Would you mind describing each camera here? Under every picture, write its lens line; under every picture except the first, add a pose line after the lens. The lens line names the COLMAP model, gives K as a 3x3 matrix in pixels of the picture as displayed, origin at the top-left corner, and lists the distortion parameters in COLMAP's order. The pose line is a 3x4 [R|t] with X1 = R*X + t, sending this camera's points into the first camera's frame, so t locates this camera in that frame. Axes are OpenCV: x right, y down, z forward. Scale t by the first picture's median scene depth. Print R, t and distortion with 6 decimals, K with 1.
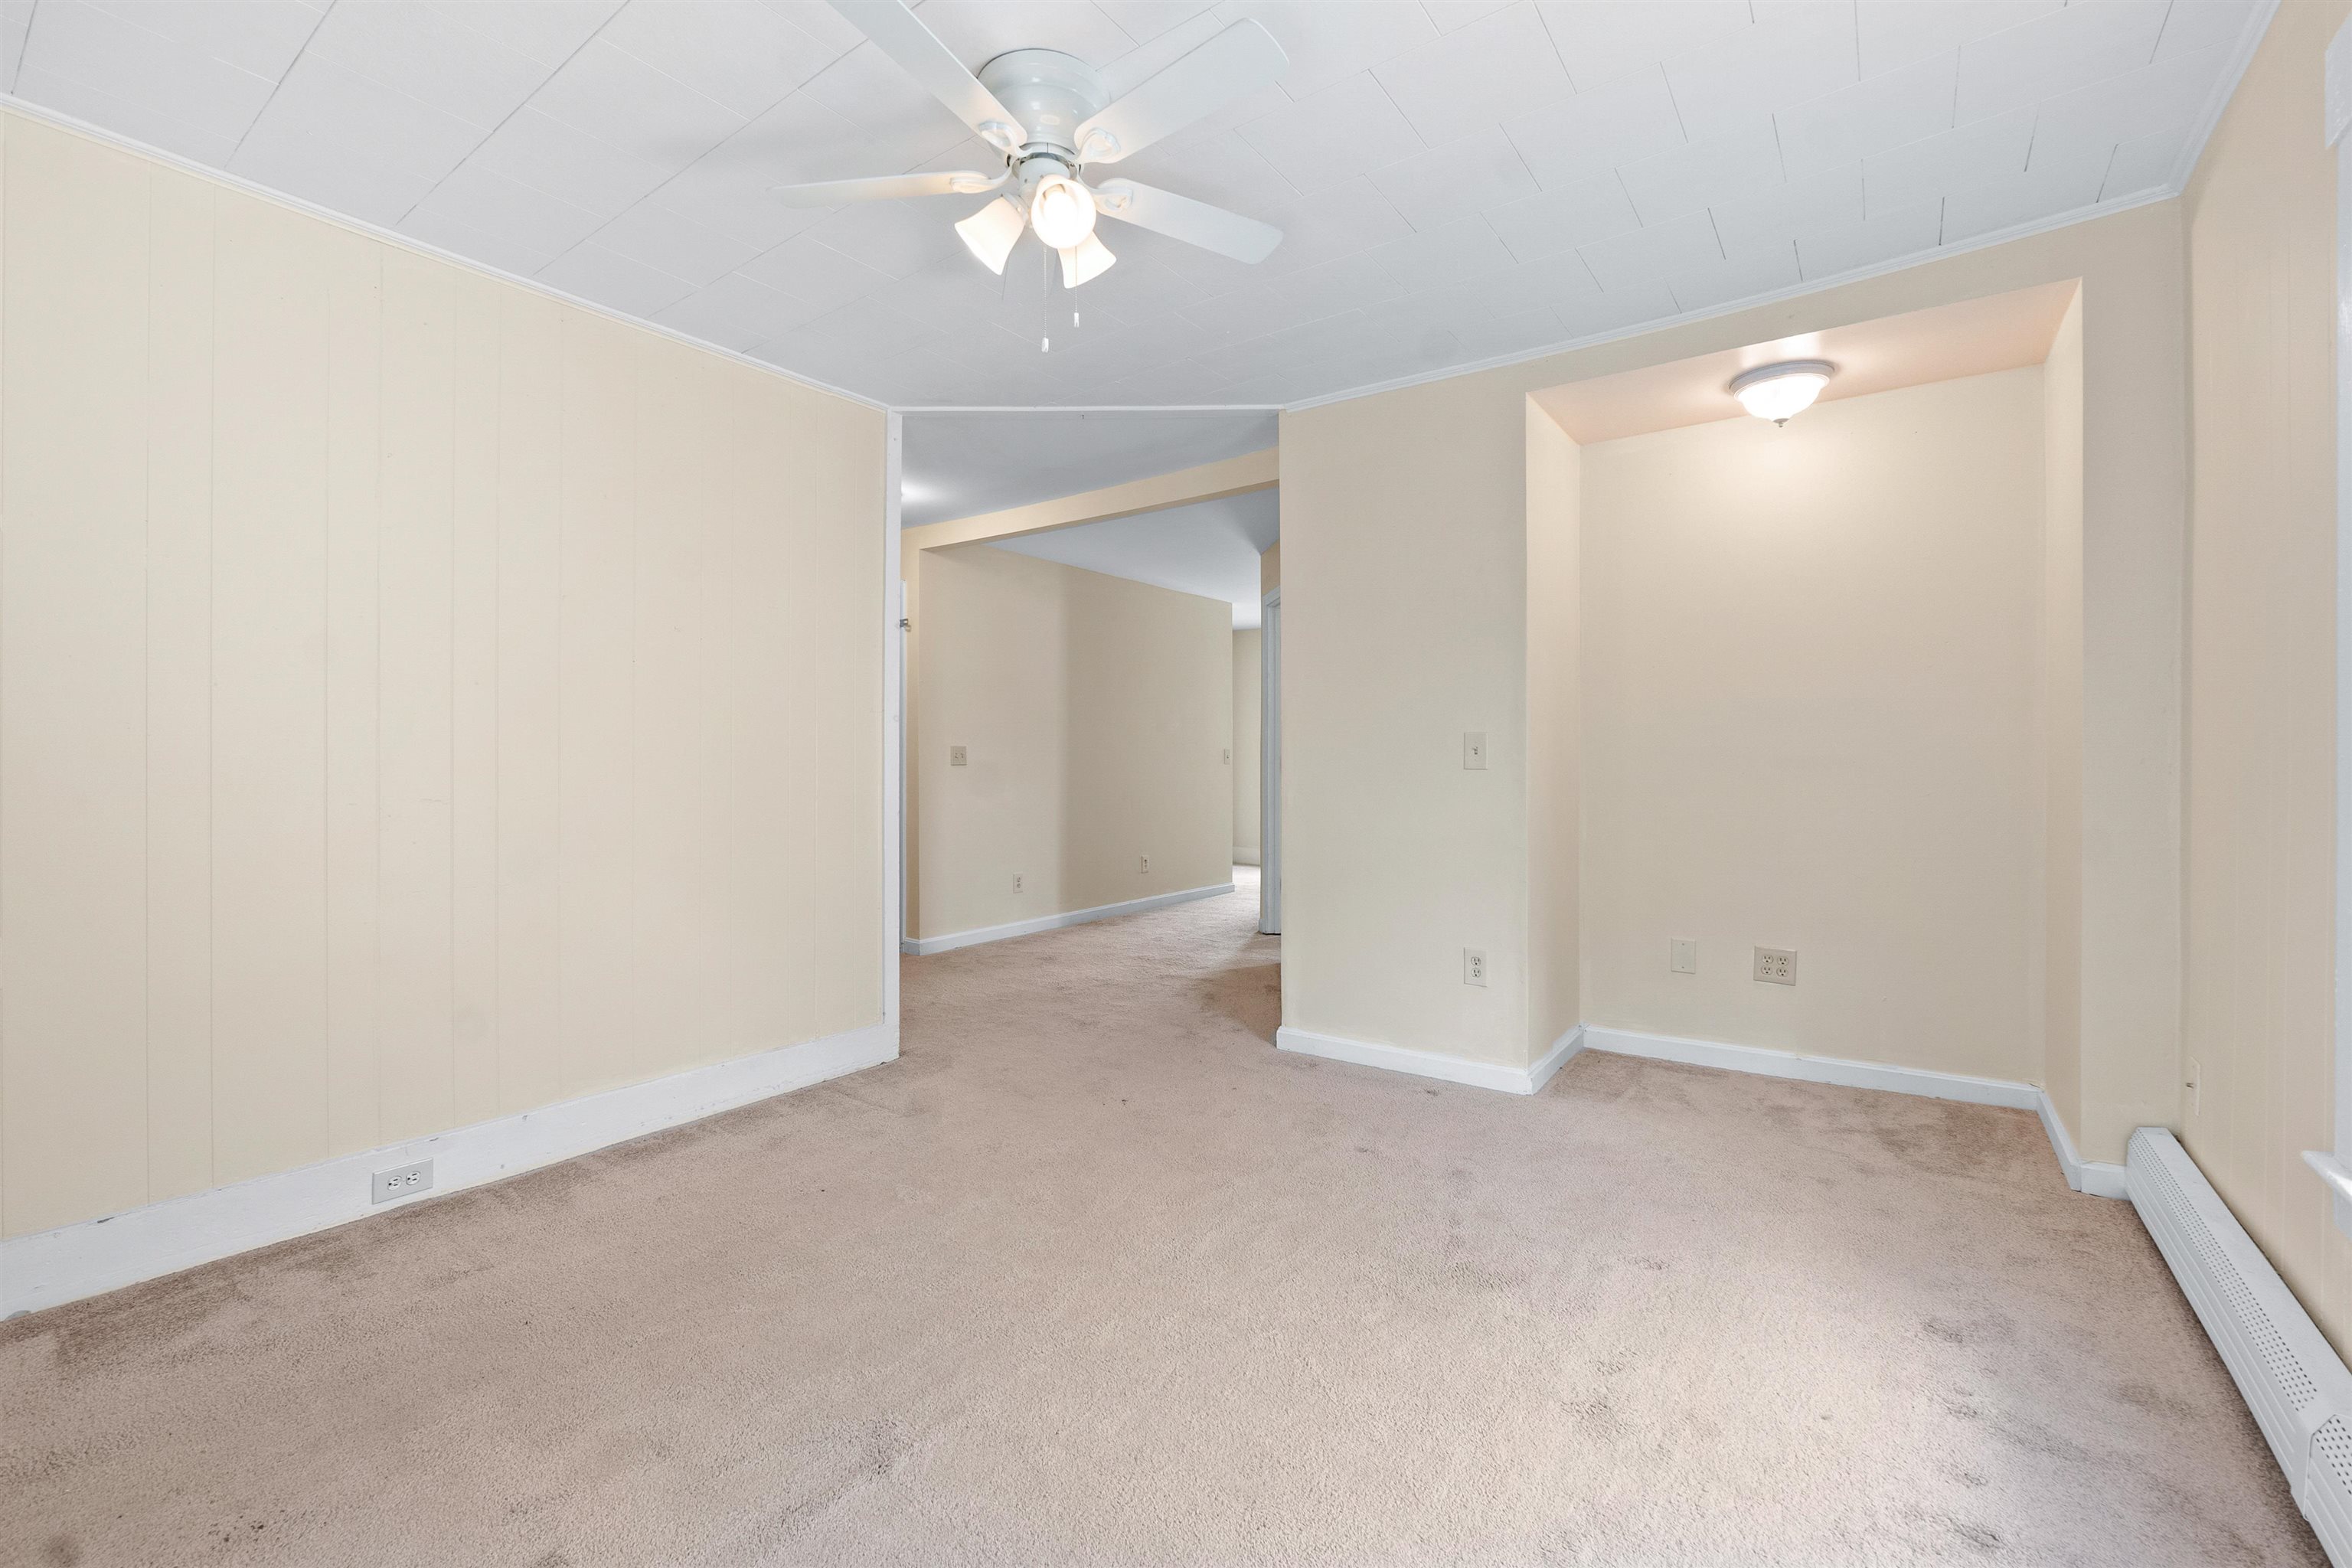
lens RADIAL K [[986.6, 0, 1173.8], [0, 986.6, 767.7], [0, 0, 1]] dist [-0.003277, -0.000292]
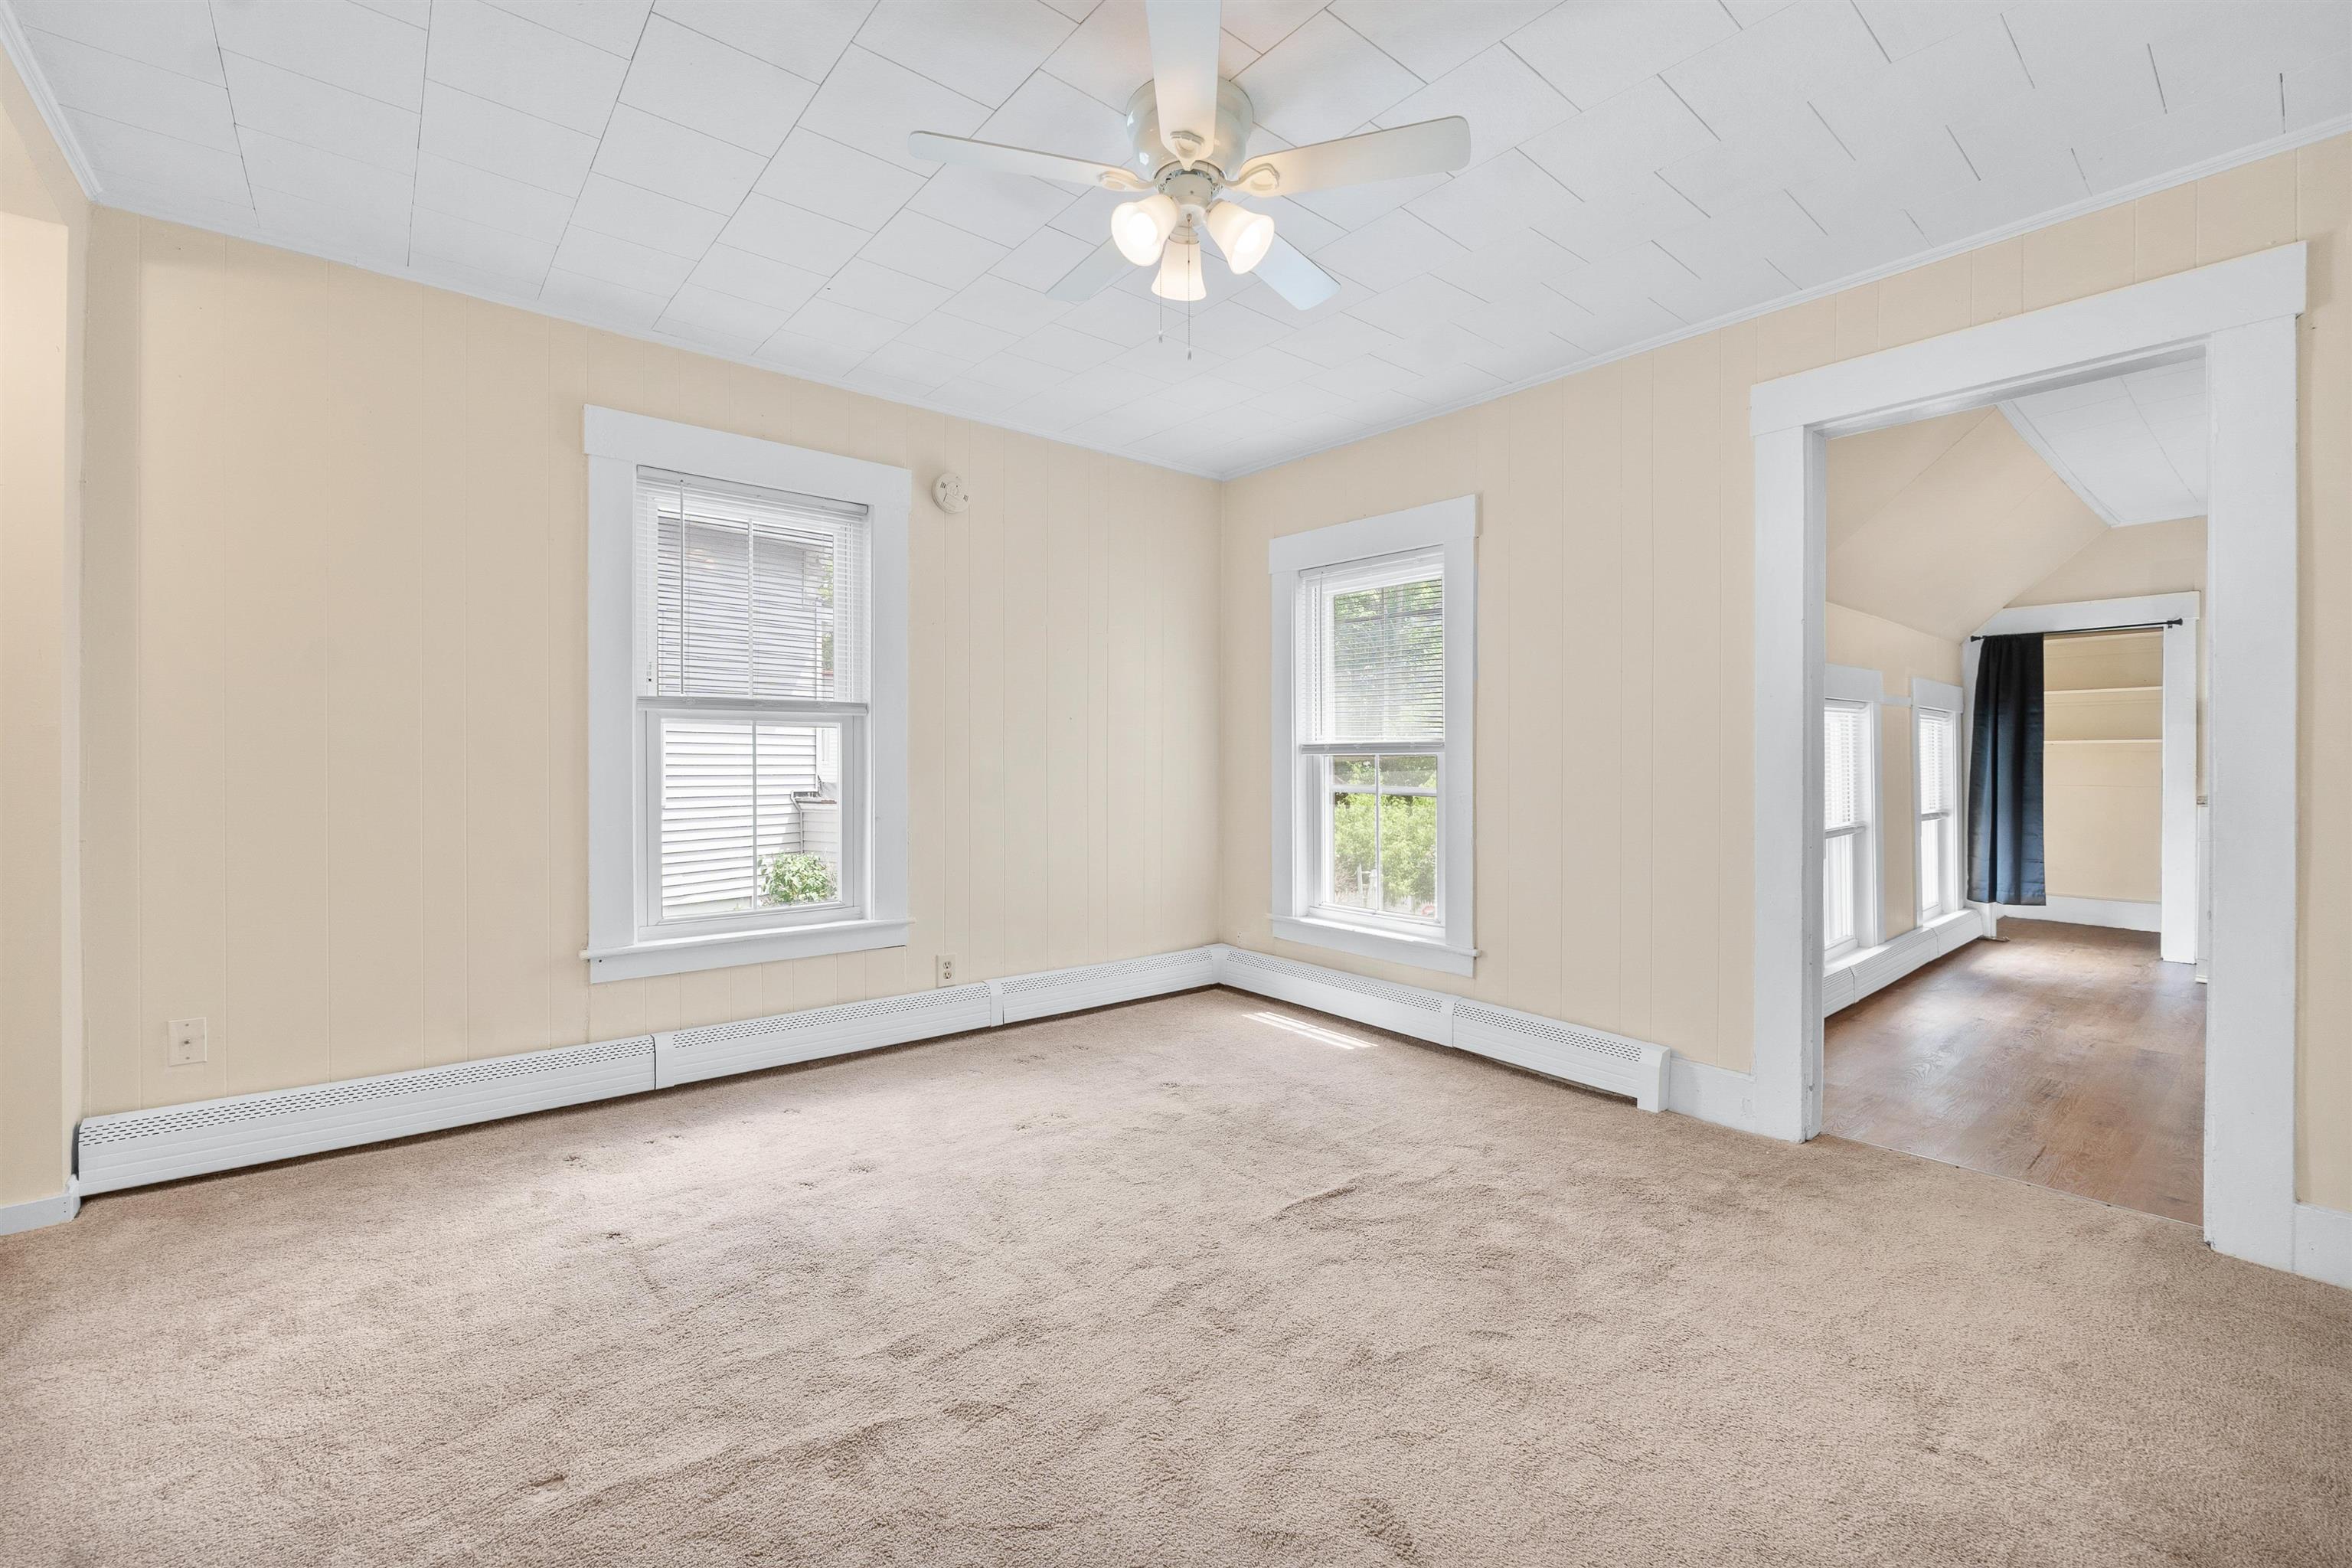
lens RADIAL K [[986.6, 0, 1173.8], [0, 986.6, 767.7], [0, 0, 1]] dist [-0.003277, -0.000292]
pose [[-0.969661, -0.002781, 0.244436, -0.220301], [-0.000362, 0.999951, 0.009941, 0.000218], [-0.244452, 0.009551, -0.969614, 1.204744]]
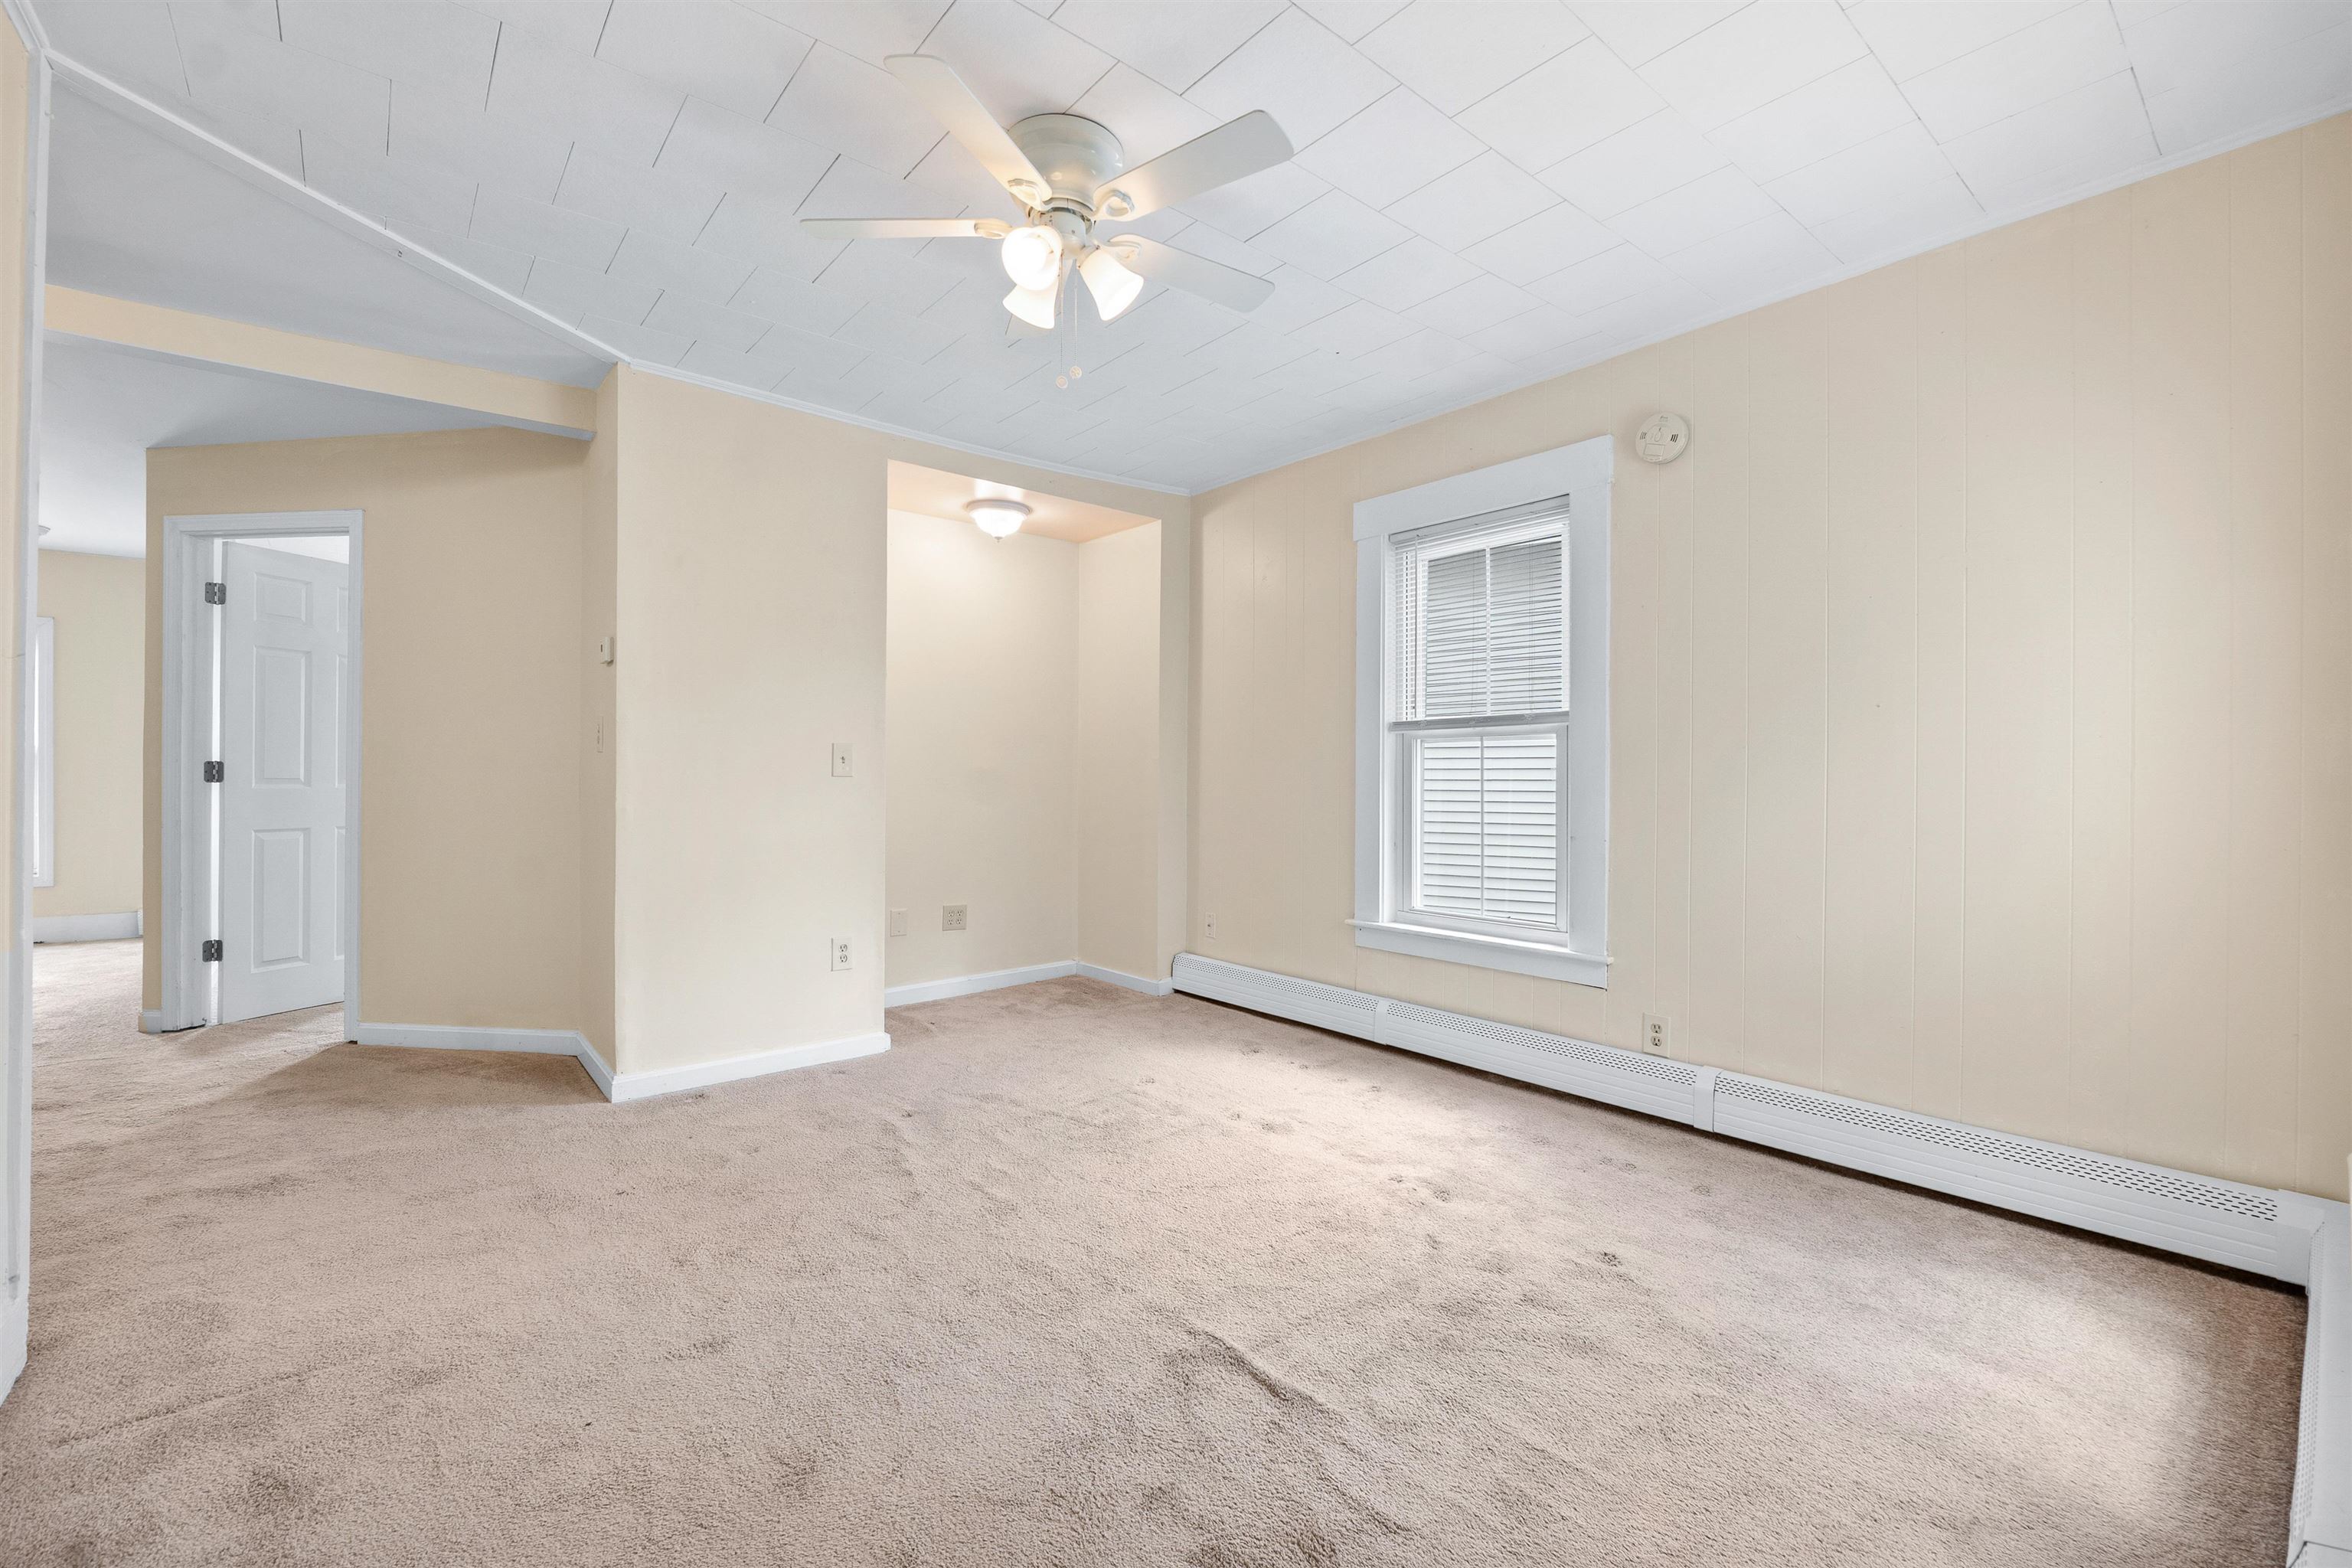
lens RADIAL K [[986.6, 0, 1173.8], [0, 986.6, 767.7], [0, 0, 1]] dist [-0.003277, -0.000292]
pose [[0.254204, 0.008549, 0.967113, -0.691007], [0.005926, 0.999928, -0.010397, 0.005298], [-0.967133, 0.008374, 0.254135, 0.354560]]
